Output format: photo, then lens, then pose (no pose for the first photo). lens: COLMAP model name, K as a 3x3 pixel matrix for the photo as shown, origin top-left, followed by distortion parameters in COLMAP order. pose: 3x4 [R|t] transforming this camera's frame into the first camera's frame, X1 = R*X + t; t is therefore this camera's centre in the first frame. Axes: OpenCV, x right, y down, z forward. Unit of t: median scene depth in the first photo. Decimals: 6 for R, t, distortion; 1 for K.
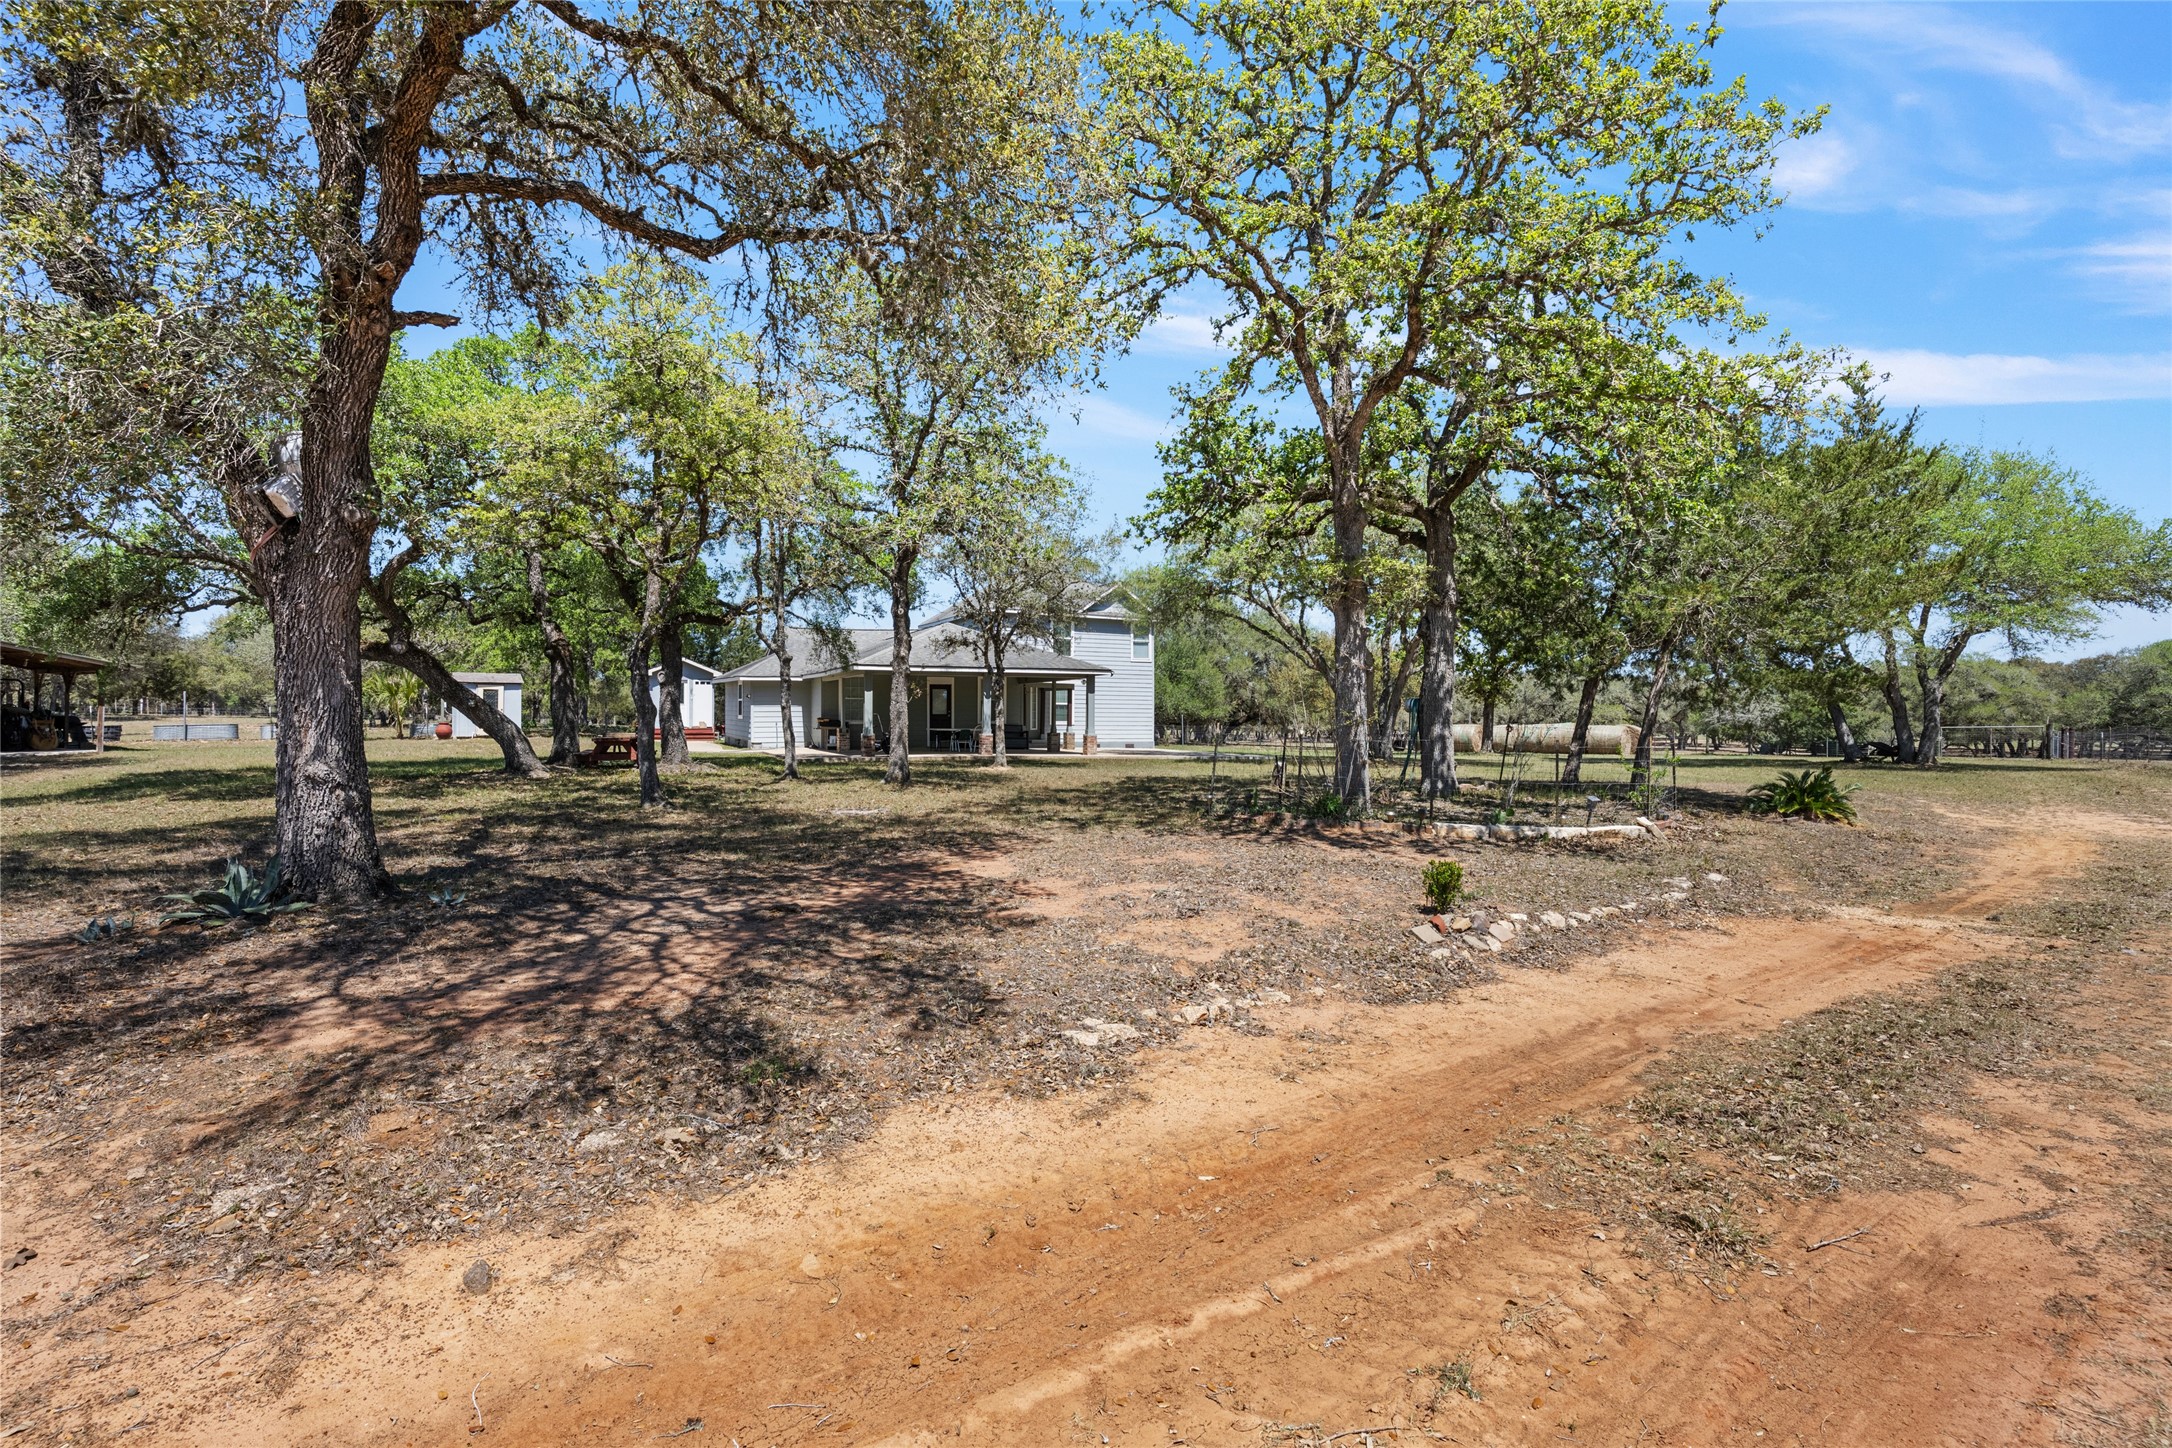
lens RADIAL K [[1041.2, 0, 1086.0], [0, 1041.2, 724.0], [0, 0, 1]] dist [0.004097, 0.001324]
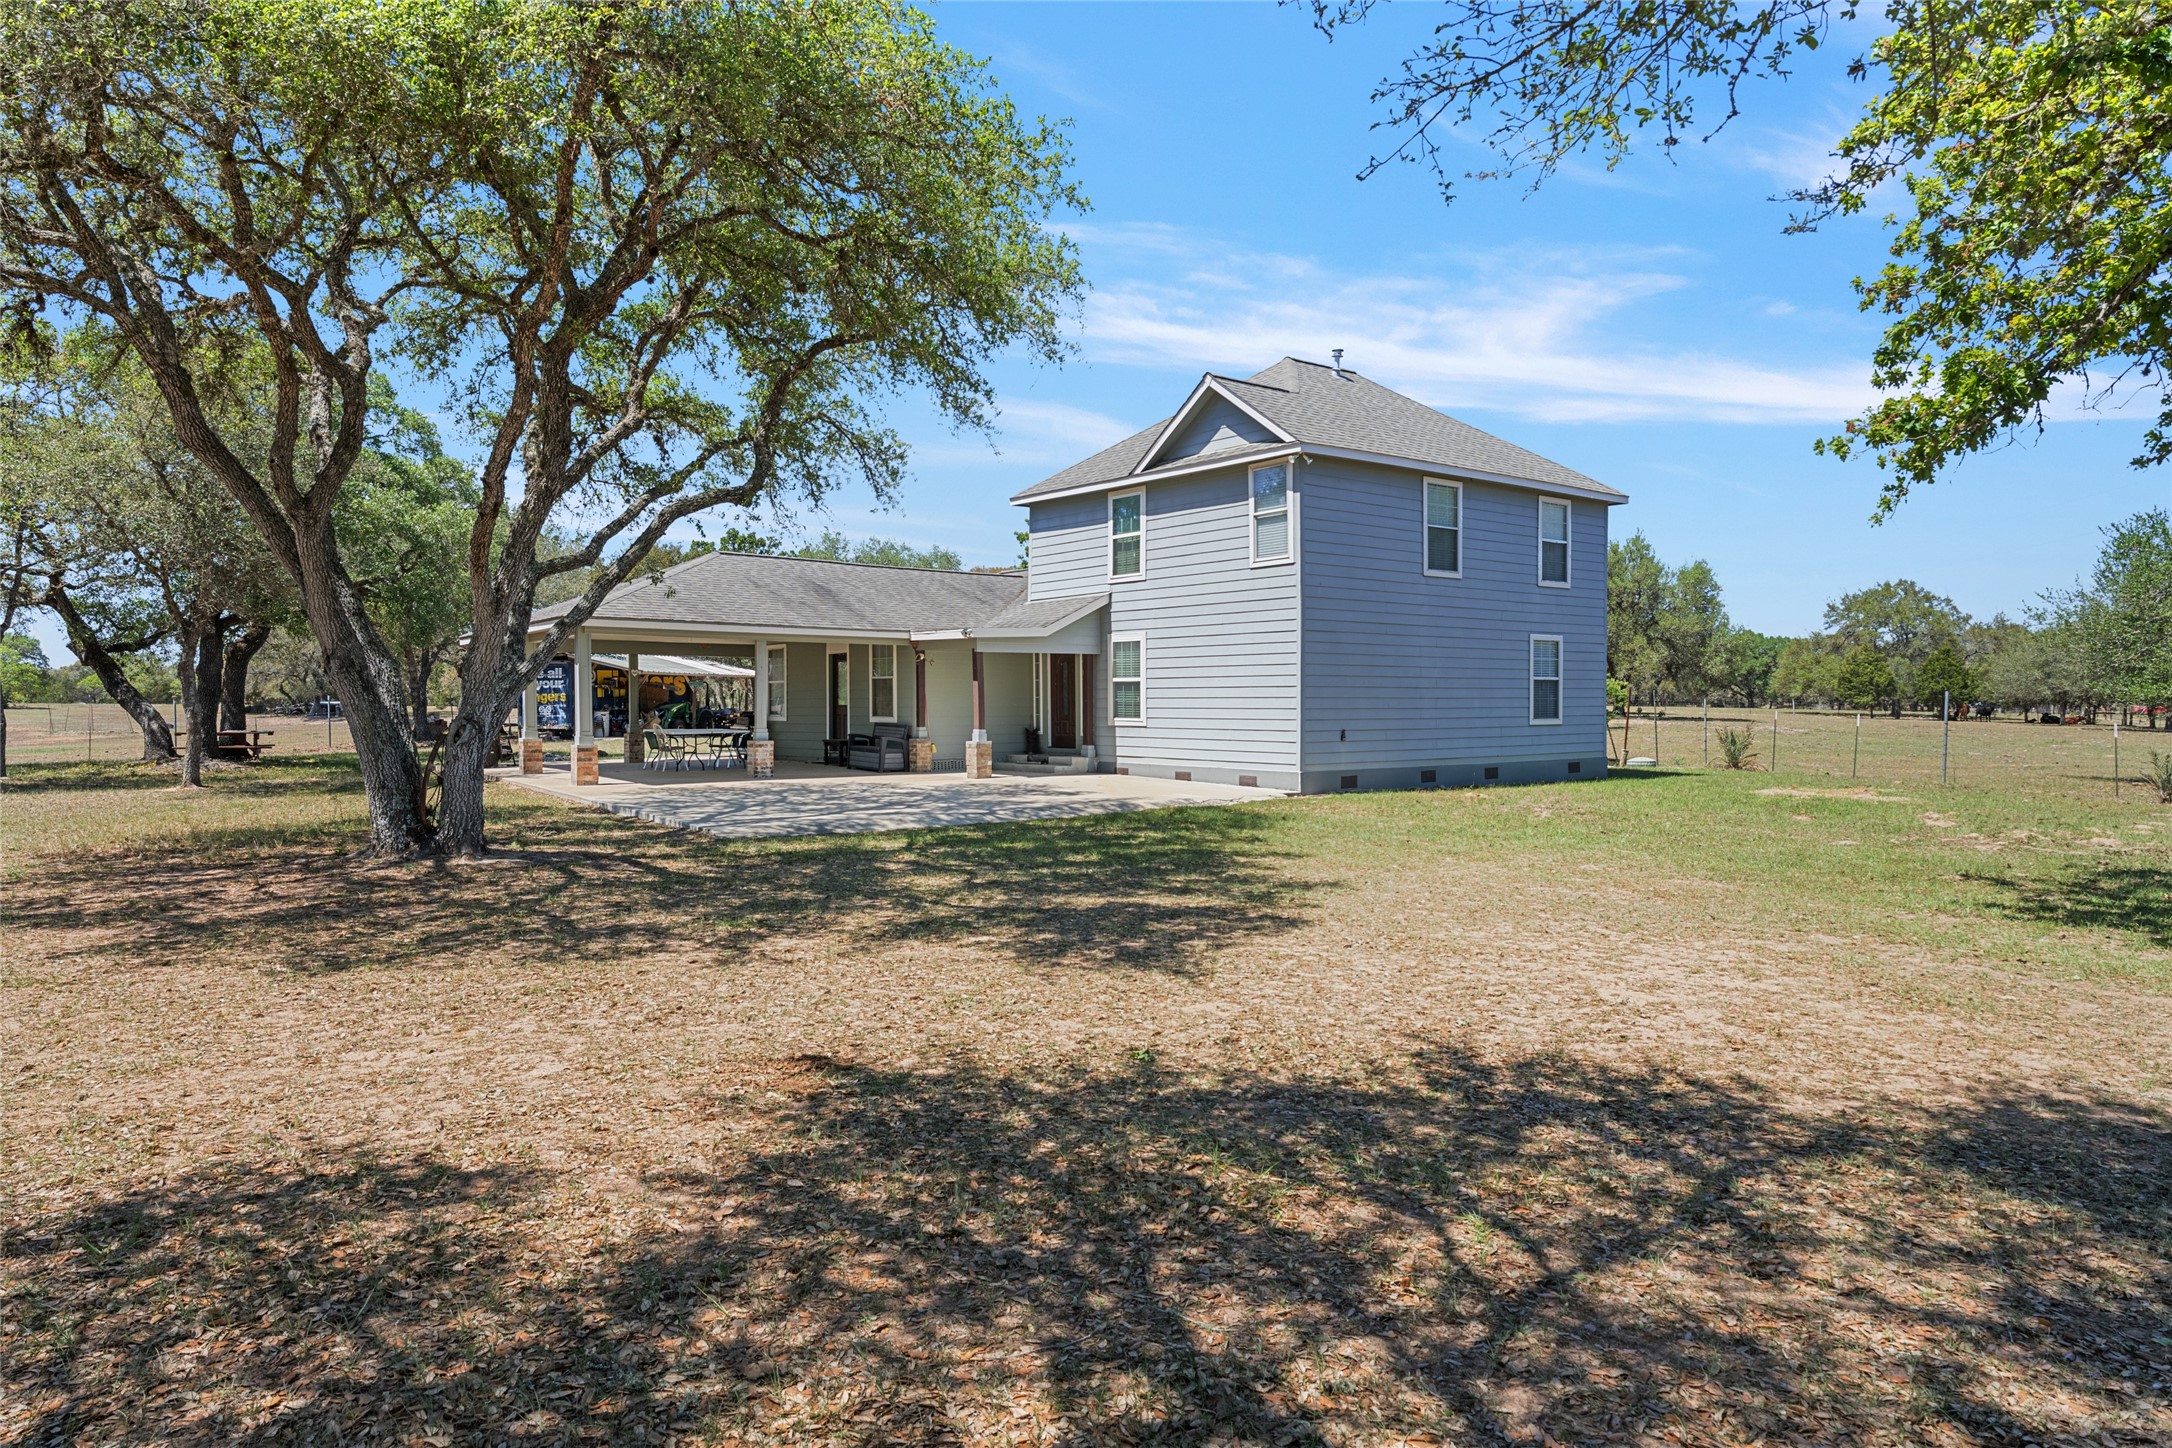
lens RADIAL K [[1338.5, 0, 1086.0], [0, 1338.5, 724.0], [0, 0, 1]] dist [0.001944, -0.000981]
pose [[0.320116, 0.012443, -0.947297, 0.584169], [0.006217, 0.999865, 0.015234, -0.009744], [0.947358, -0.010766, 0.319995, 0.891943]]
